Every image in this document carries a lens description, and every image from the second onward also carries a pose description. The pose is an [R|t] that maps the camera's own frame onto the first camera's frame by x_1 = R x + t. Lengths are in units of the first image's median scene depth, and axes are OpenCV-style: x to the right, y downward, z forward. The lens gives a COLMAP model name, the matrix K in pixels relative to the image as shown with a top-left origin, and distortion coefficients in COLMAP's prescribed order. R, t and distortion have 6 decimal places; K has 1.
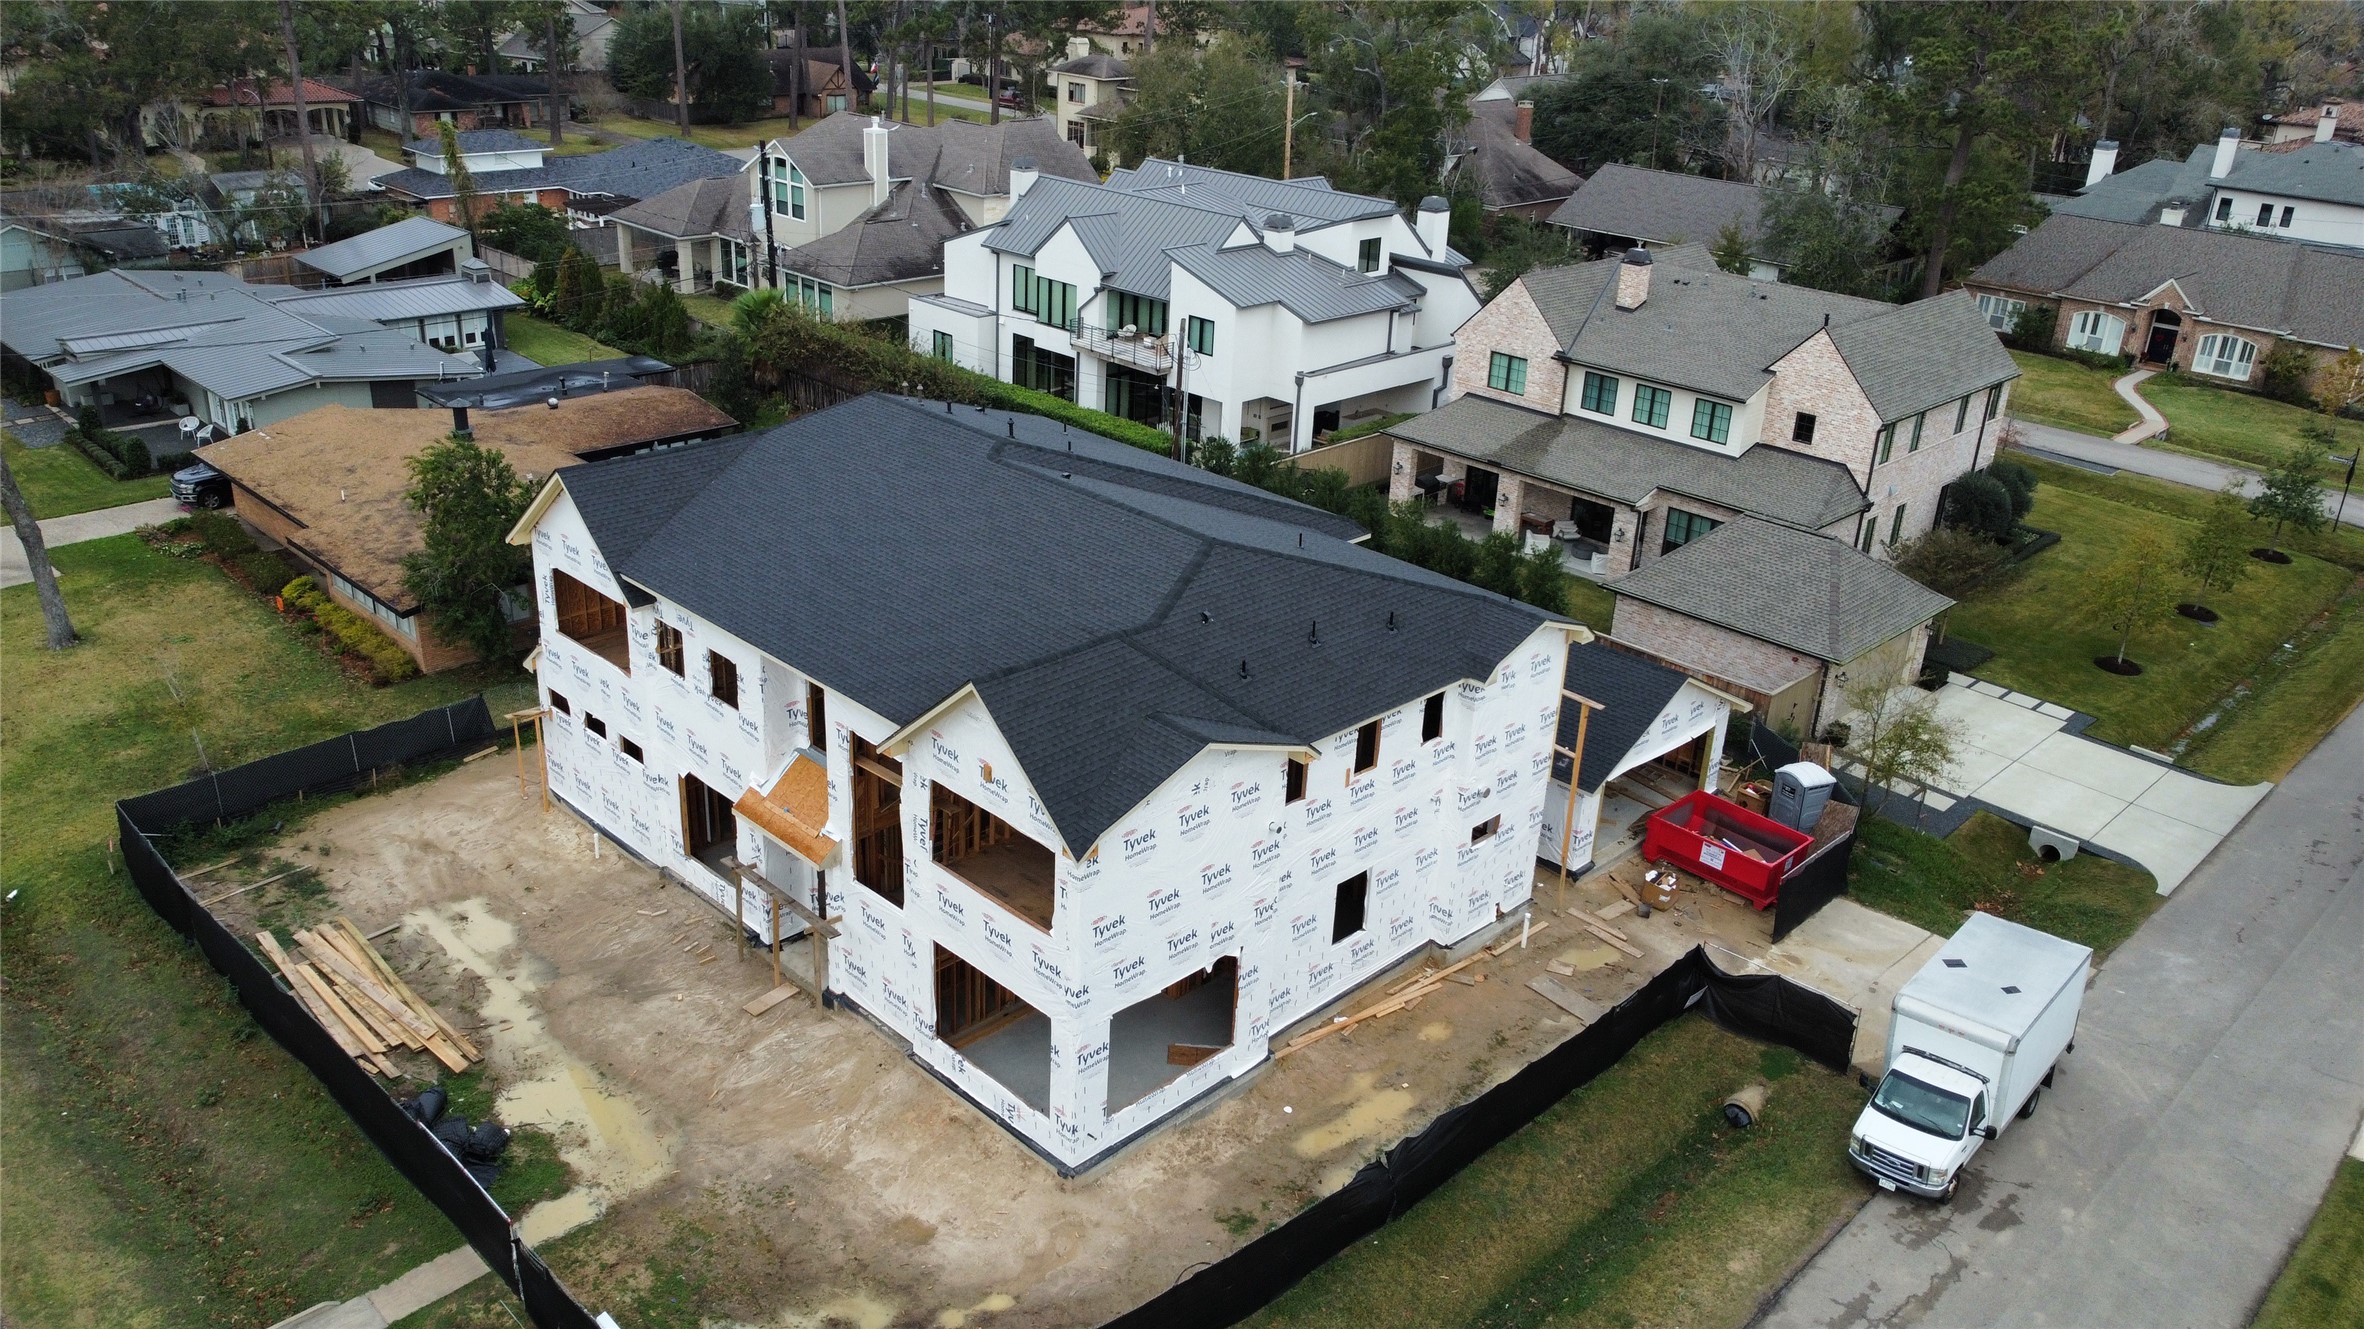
lens RADIAL K [[1790.4, 0, 1183.0], [0, 1790.4, 663.5], [0, 0, 1]] dist [0.008307, -0.006670]
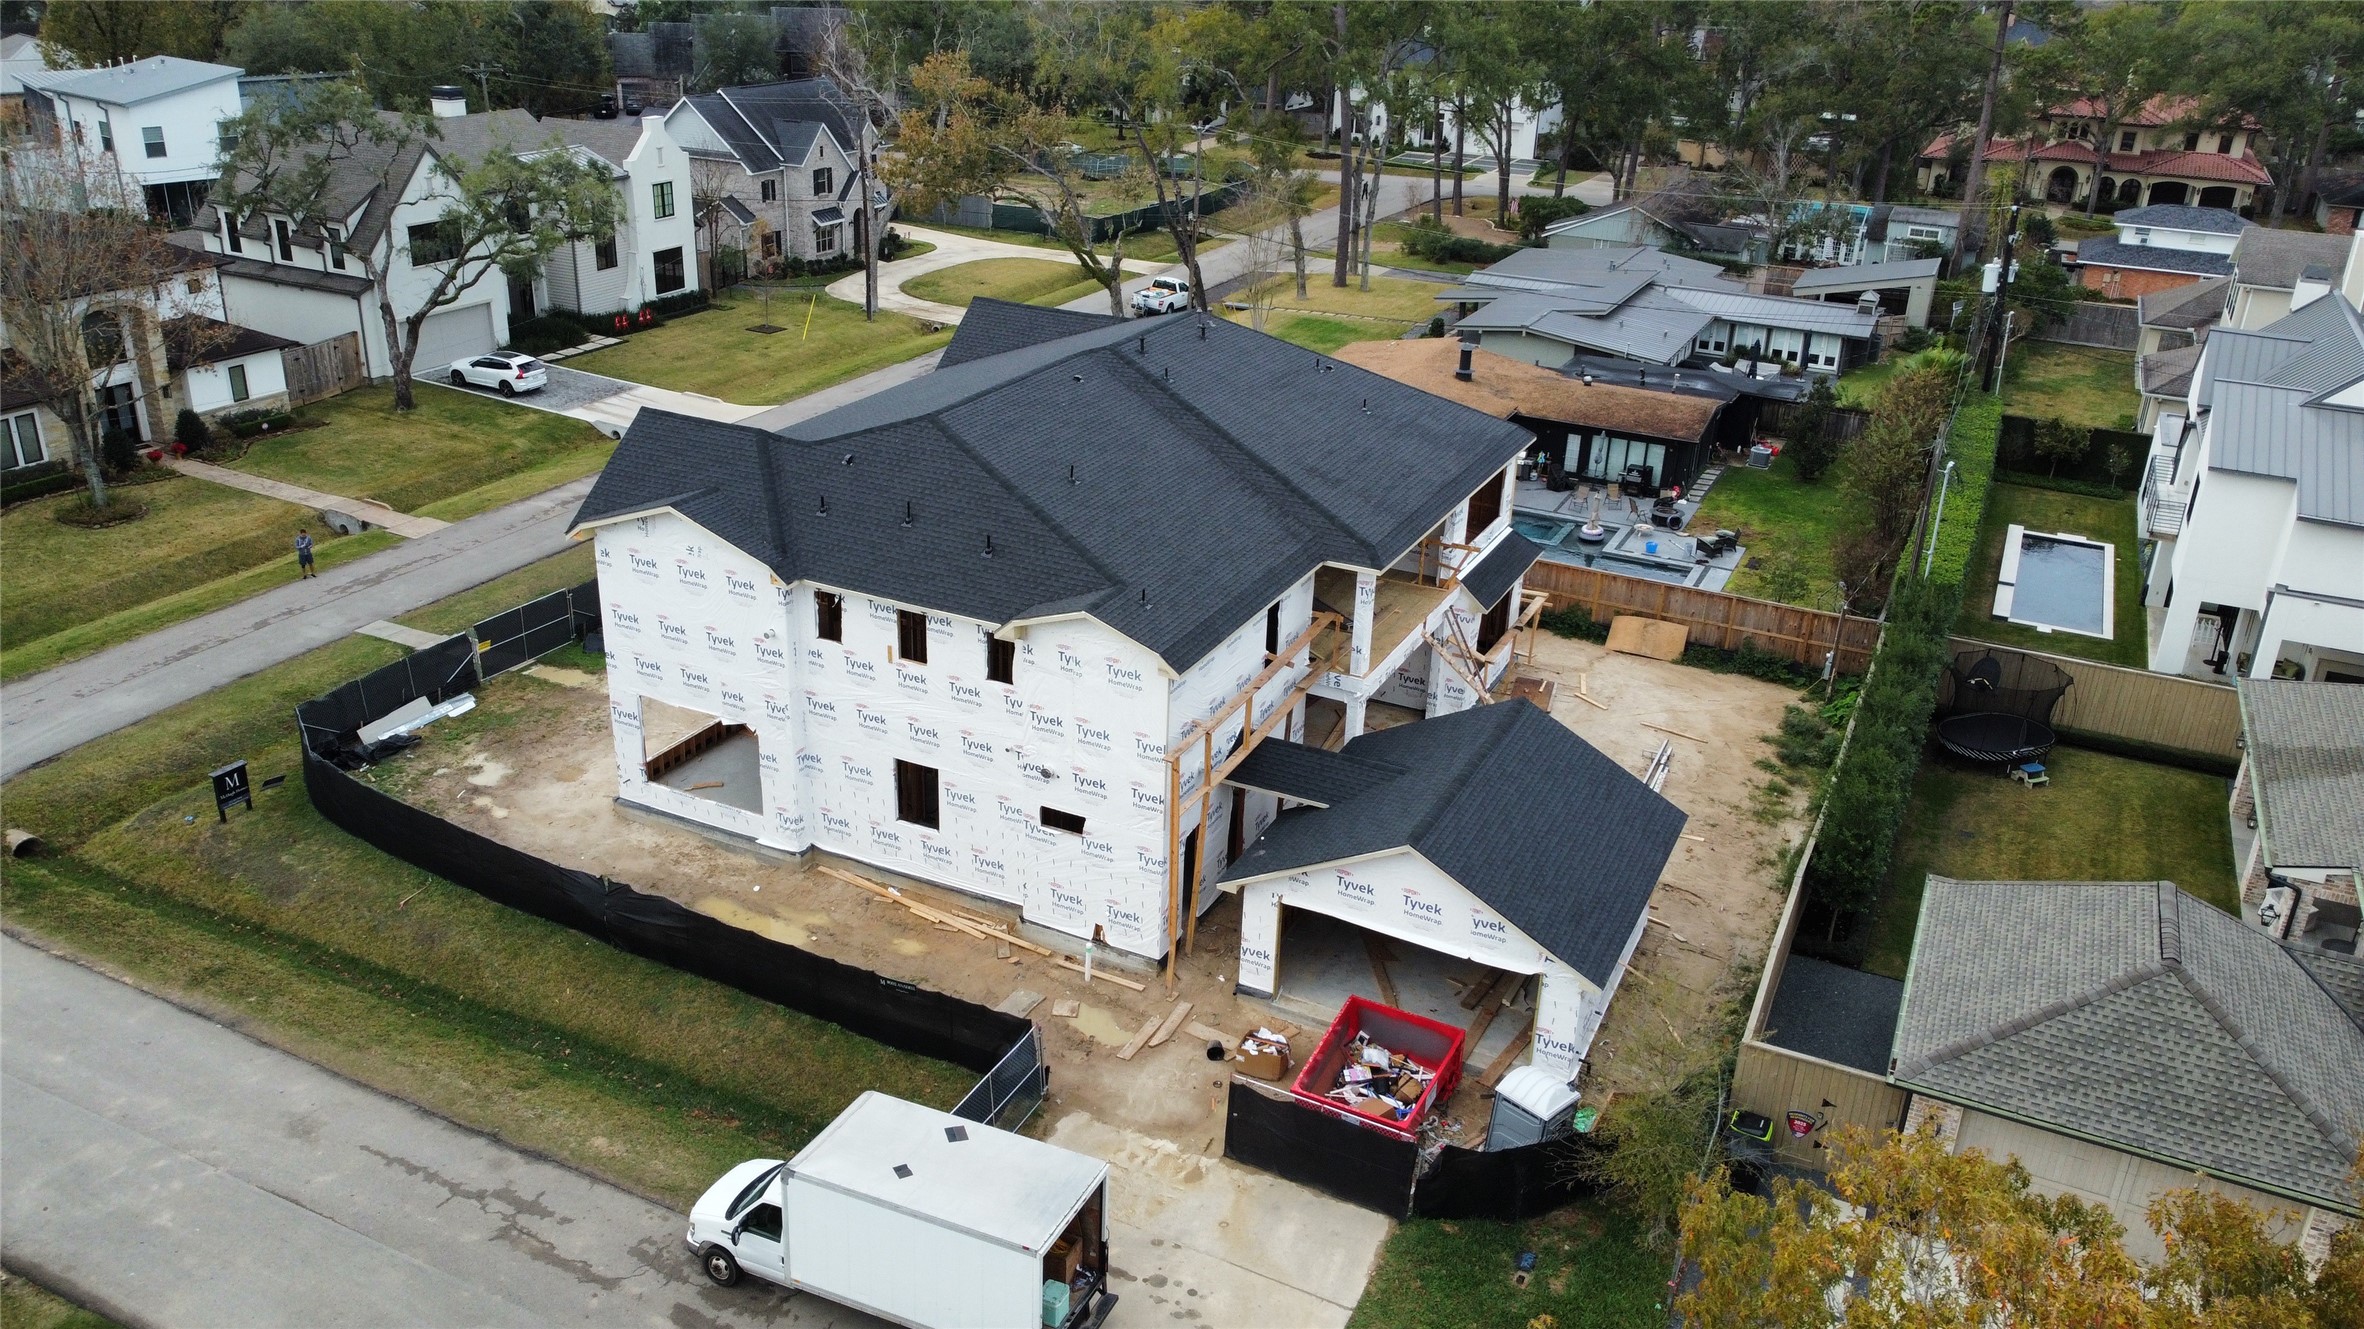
lens RADIAL K [[1790.4, 0, 1179.8], [0, 1790.4, 668.5], [0, 0, 1]] dist [0.008307, -0.006670]
pose [[0.326186, 0.350541, -0.877909, 0.850874], [-0.398150, 0.893256, 0.208736, -0.171794], [0.857367, 0.281453, 0.430935, 0.541652]]
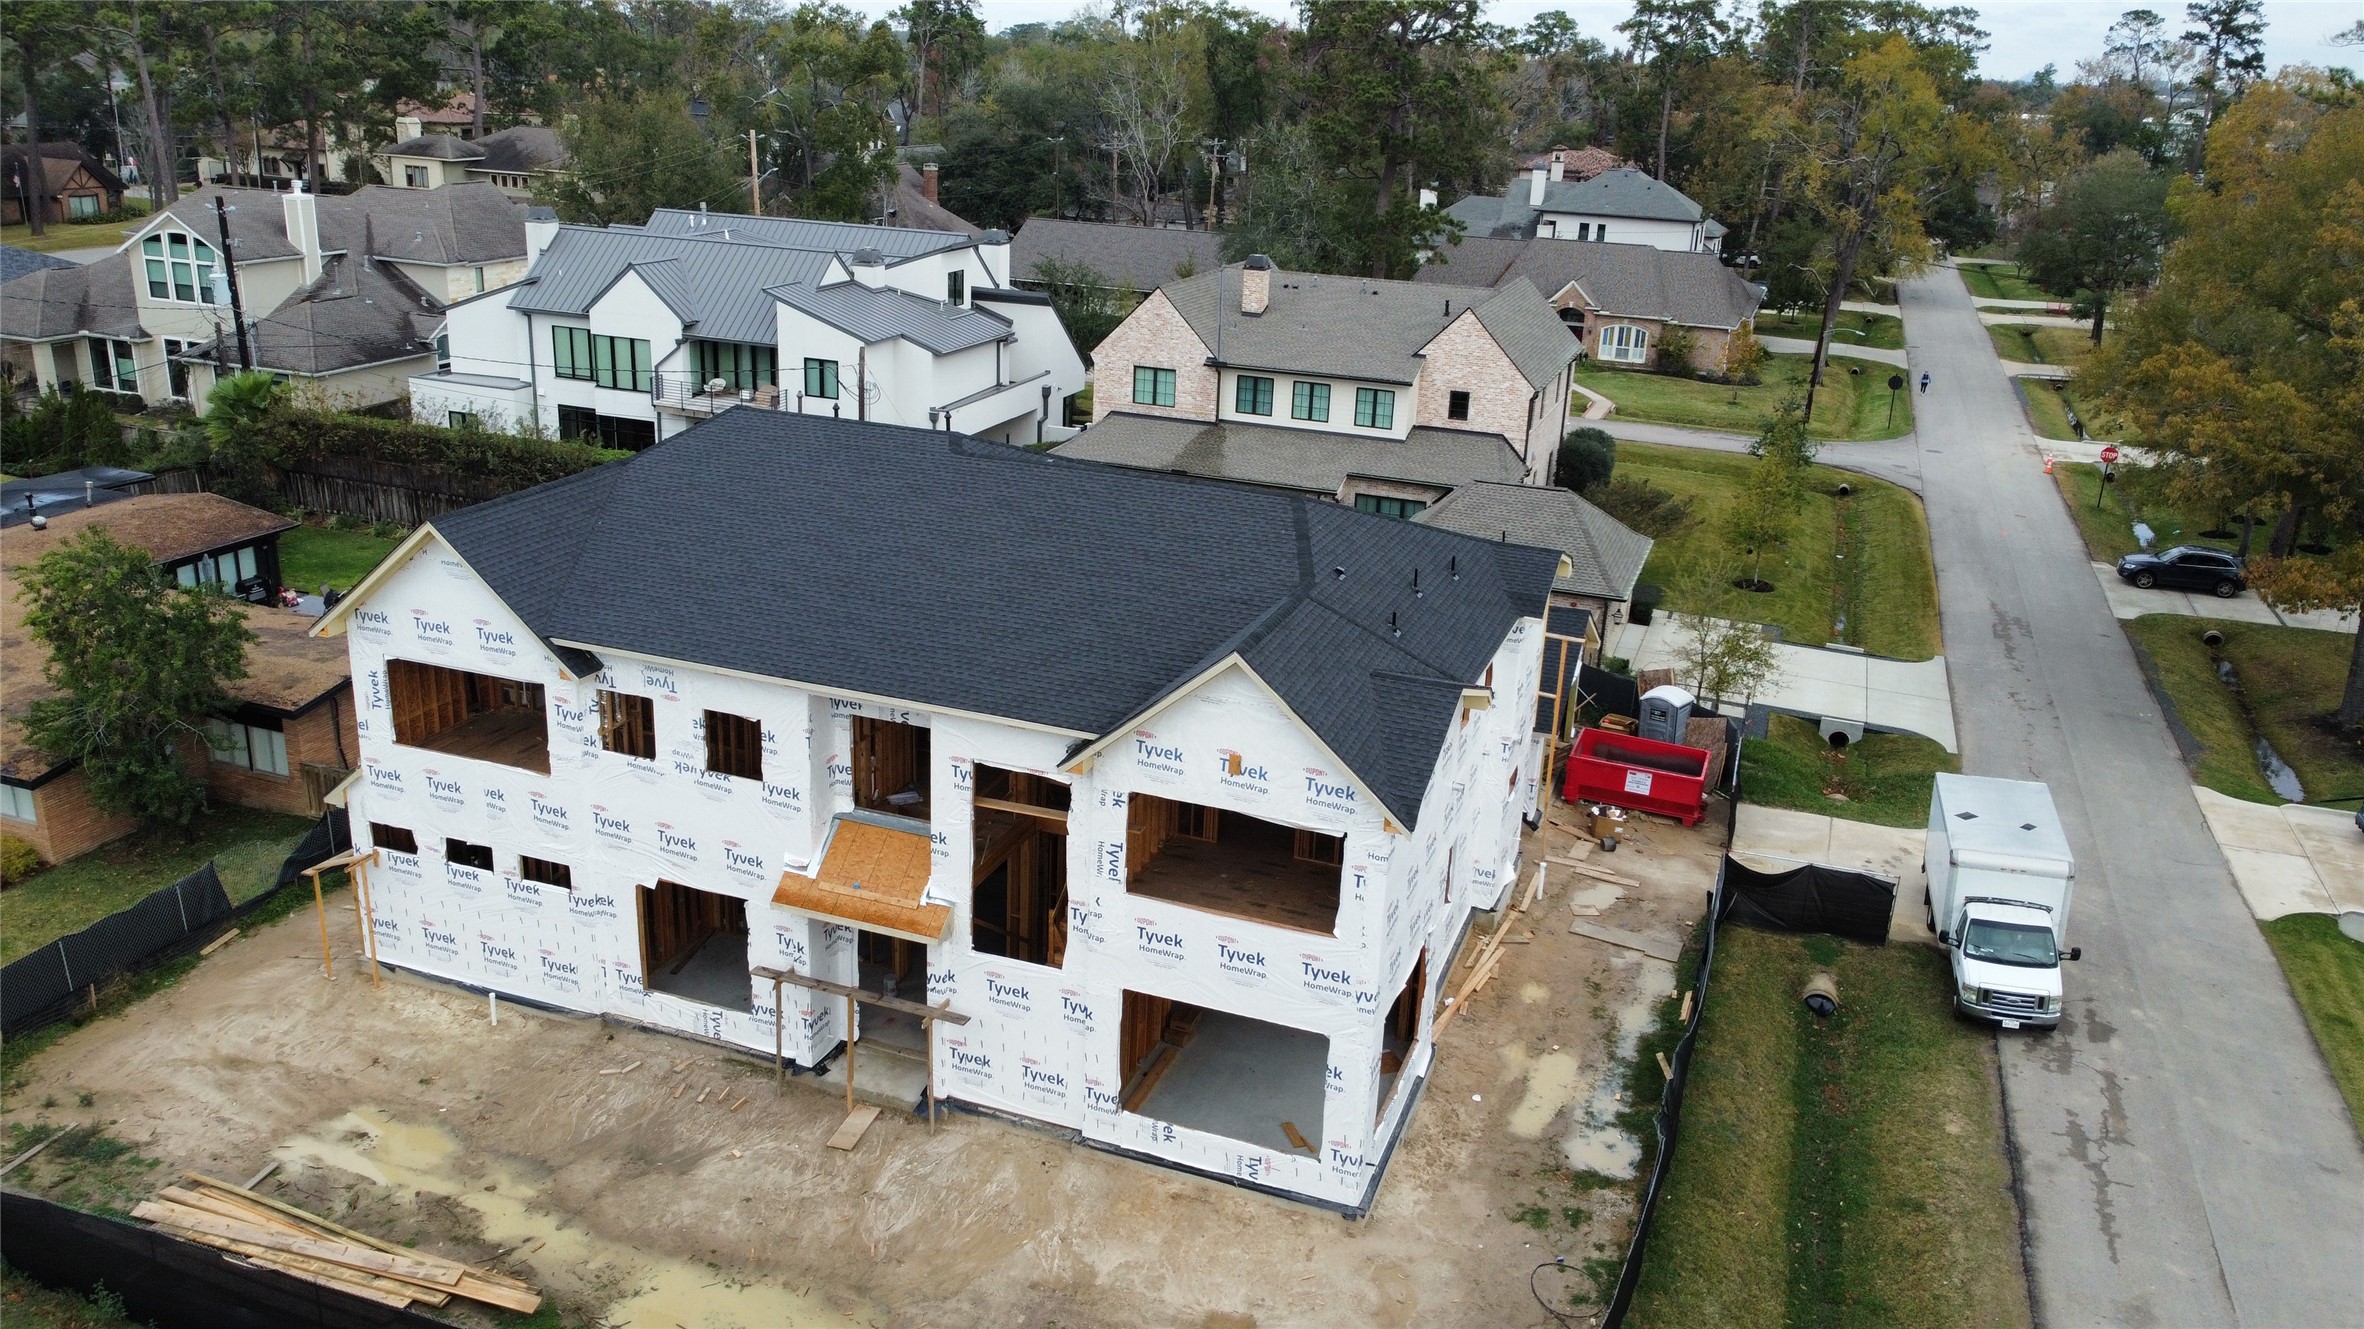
lens RADIAL K [[1790.4, 0, 1181.4], [0, 1790.4, 658.3], [0, 0, 1]] dist [0.008307, -0.006670]
pose [[0.908324, -0.141613, 0.393566, -0.314950], [0.164985, 0.985953, -0.026009, 0.020154], [-0.384354, 0.088557, 0.918929, 0.150568]]
